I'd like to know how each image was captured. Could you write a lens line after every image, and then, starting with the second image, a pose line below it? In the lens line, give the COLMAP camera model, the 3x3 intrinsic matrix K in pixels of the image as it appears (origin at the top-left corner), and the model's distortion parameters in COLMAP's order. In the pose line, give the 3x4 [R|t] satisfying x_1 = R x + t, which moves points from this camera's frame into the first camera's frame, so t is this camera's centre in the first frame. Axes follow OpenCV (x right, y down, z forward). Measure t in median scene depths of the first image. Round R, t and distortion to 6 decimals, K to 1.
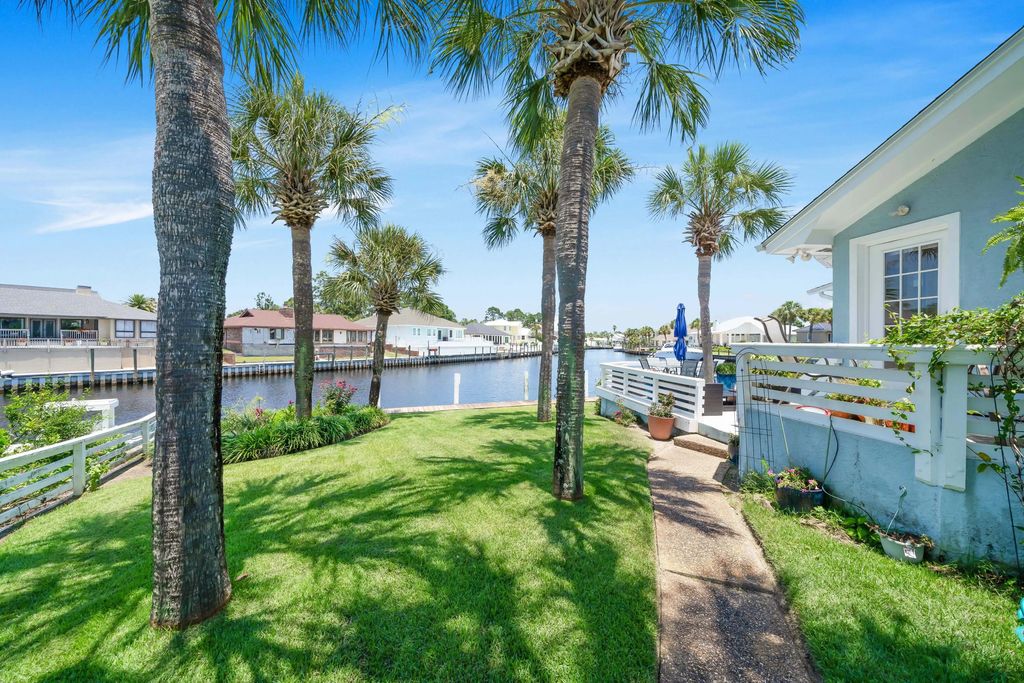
lens RADIAL K [[352.1, 0, 504.6], [0, 352.1, 343.7], [0, 0, 1]] dist [-0.005412, 0.000037]
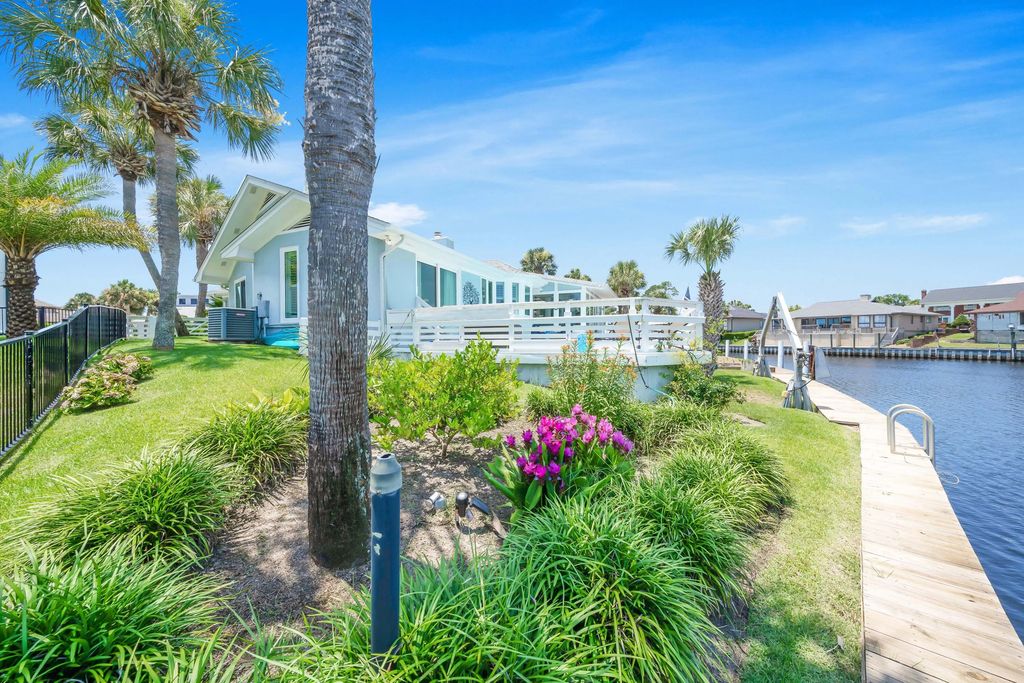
lens RADIAL K [[352.1, 0, 507.5], [0, 352.1, 342.0], [0, 0, 1]] dist [-0.005412, 0.000037]
pose [[-0.491559, 0.007578, -0.870811, 0.532624], [-0.002183, 0.999948, 0.009934, 0.018573], [0.870841, 0.006784, -0.491517, 0.230014]]
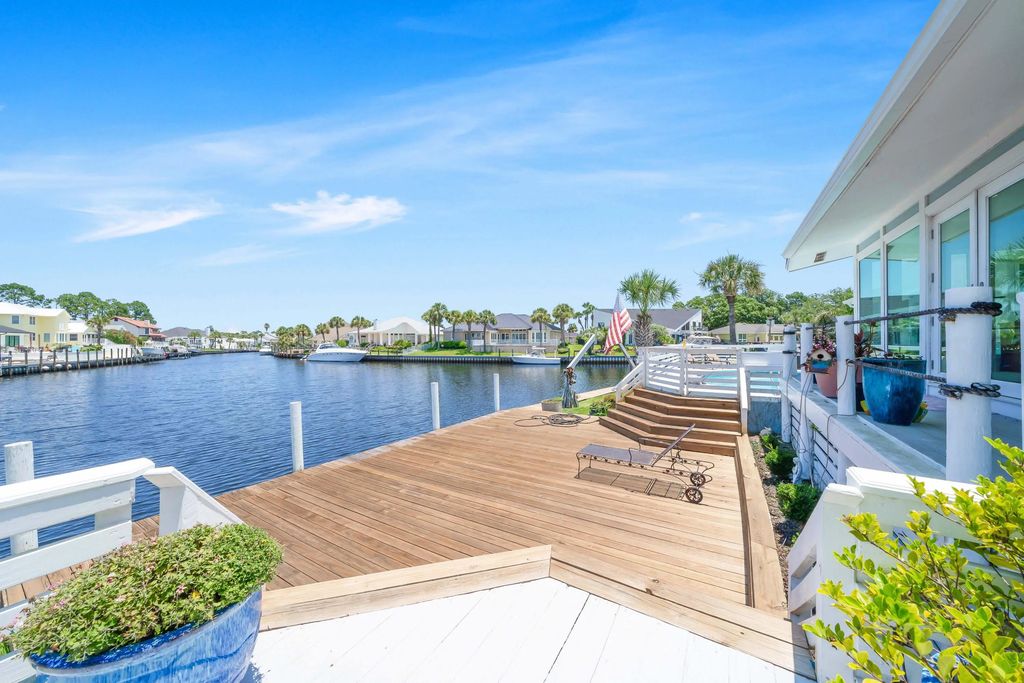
lens RADIAL K [[352.1, 0, 506.9], [0, 352.1, 342.4], [0, 0, 1]] dist [-0.005412, 0.000037]
pose [[0.630186, -0.009346, 0.776388, 0.108349], [0.014474, 0.999895, 0.000288, 0.002836], [-0.776309, 0.011056, 0.630255, 0.161040]]
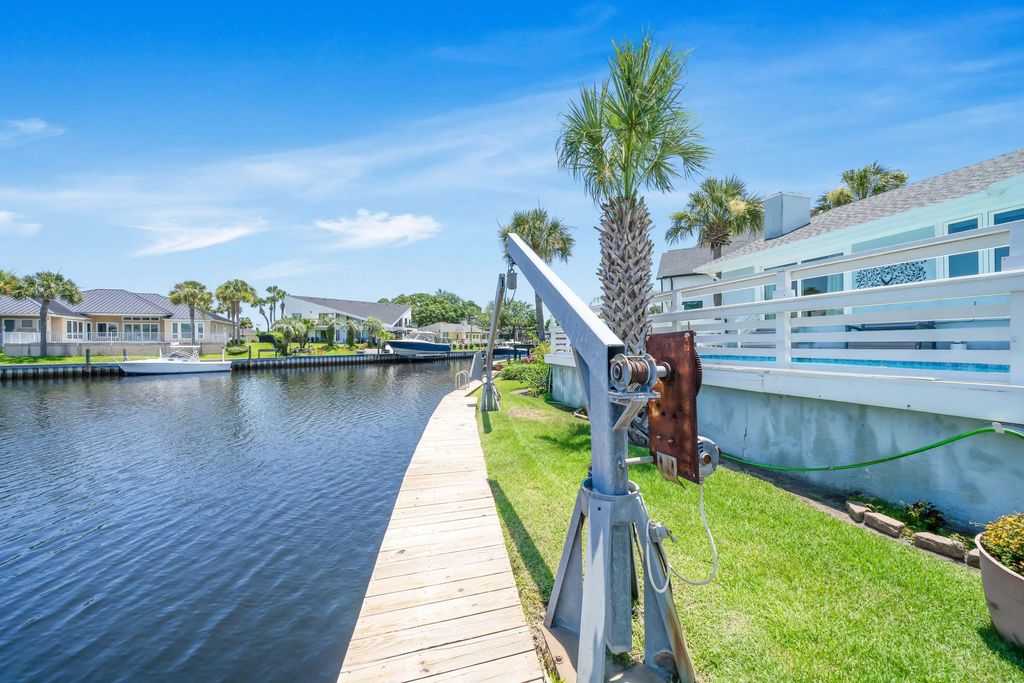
lens RADIAL K [[352.1, 0, 506.4], [0, 352.1, 342.5], [0, 0, 1]] dist [-0.005412, 0.000037]
pose [[-0.155147, -0.005134, 0.987878, 0.259600], [0.015635, 0.999848, 0.007652, 0.016919], [-0.987768, 0.016633, -0.155043, 0.272579]]
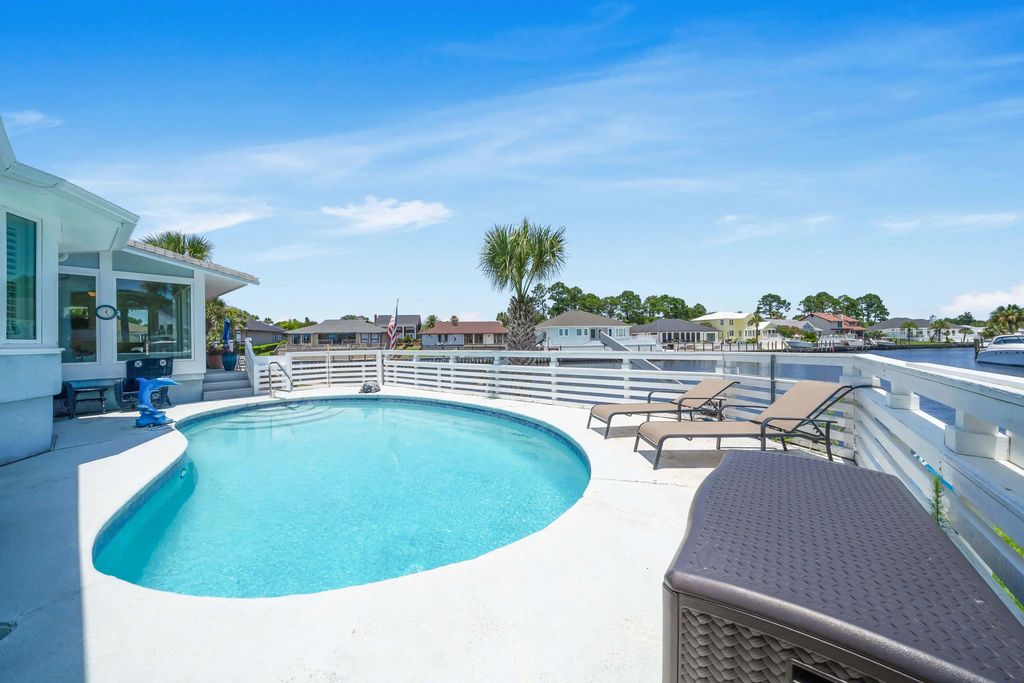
lens RADIAL K [[352.1, 0, 504.4], [0, 352.1, 344.1], [0, 0, 1]] dist [-0.005412, 0.000037]
pose [[0.694112, -0.012696, -0.719755, 0.423072], [0.014119, 0.999892, -0.004021, 0.004461], [0.719728, -0.007371, 0.694217, 0.135692]]
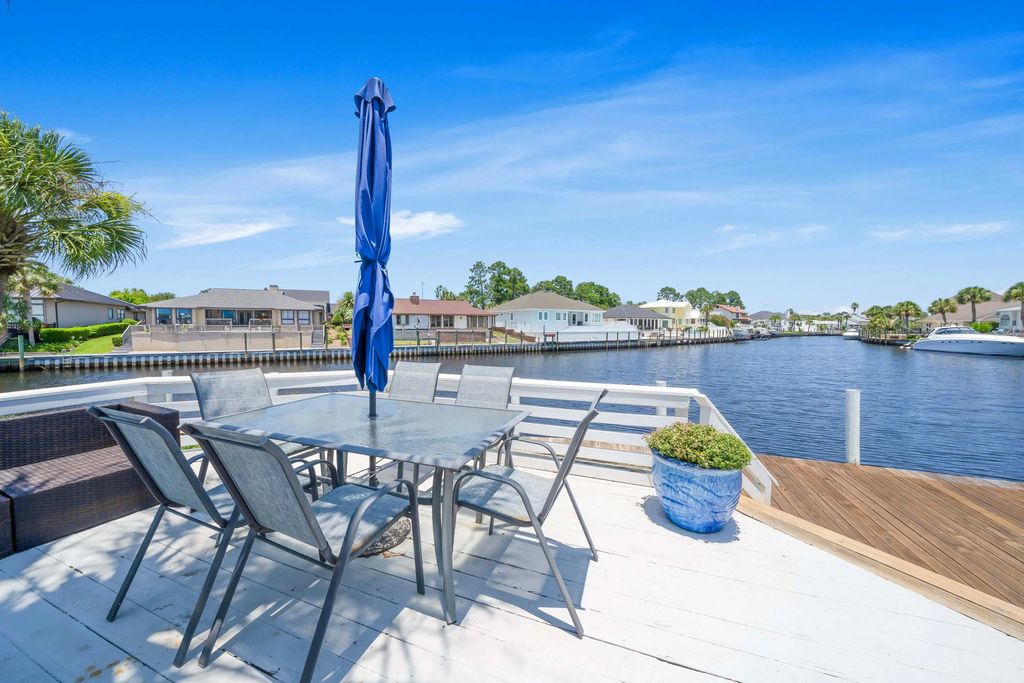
lens RADIAL K [[352.1, 0, 505.6], [0, 352.1, 341.7], [0, 0, 1]] dist [-0.005412, 0.000037]
pose [[0.880187, 0.013716, -0.474429, 0.110946], [0.002542, 0.999432, 0.033610, 0.002862], [0.474620, -0.030789, 0.879652, 0.145914]]
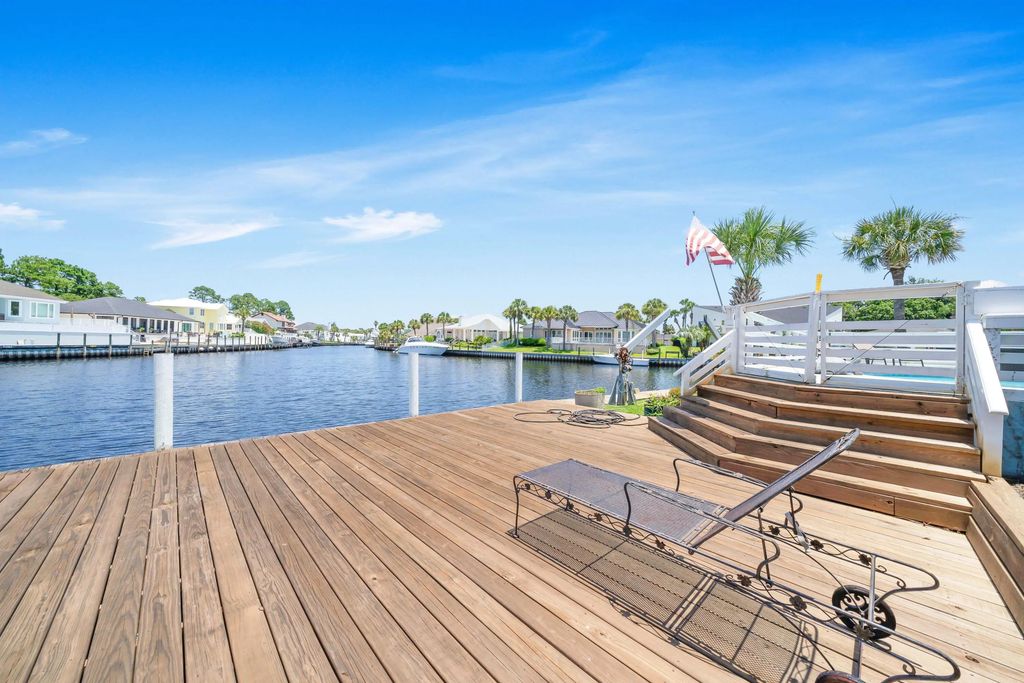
lens RADIAL K [[352.1, 0, 505.7], [0, 352.1, 340.8], [0, 0, 1]] dist [-0.005412, 0.000037]
pose [[0.806135, 0.019009, 0.591426, 0.163082], [-0.016661, 0.999817, -0.009426, 0.016481], [-0.591497, -0.002255, 0.806304, 0.173320]]
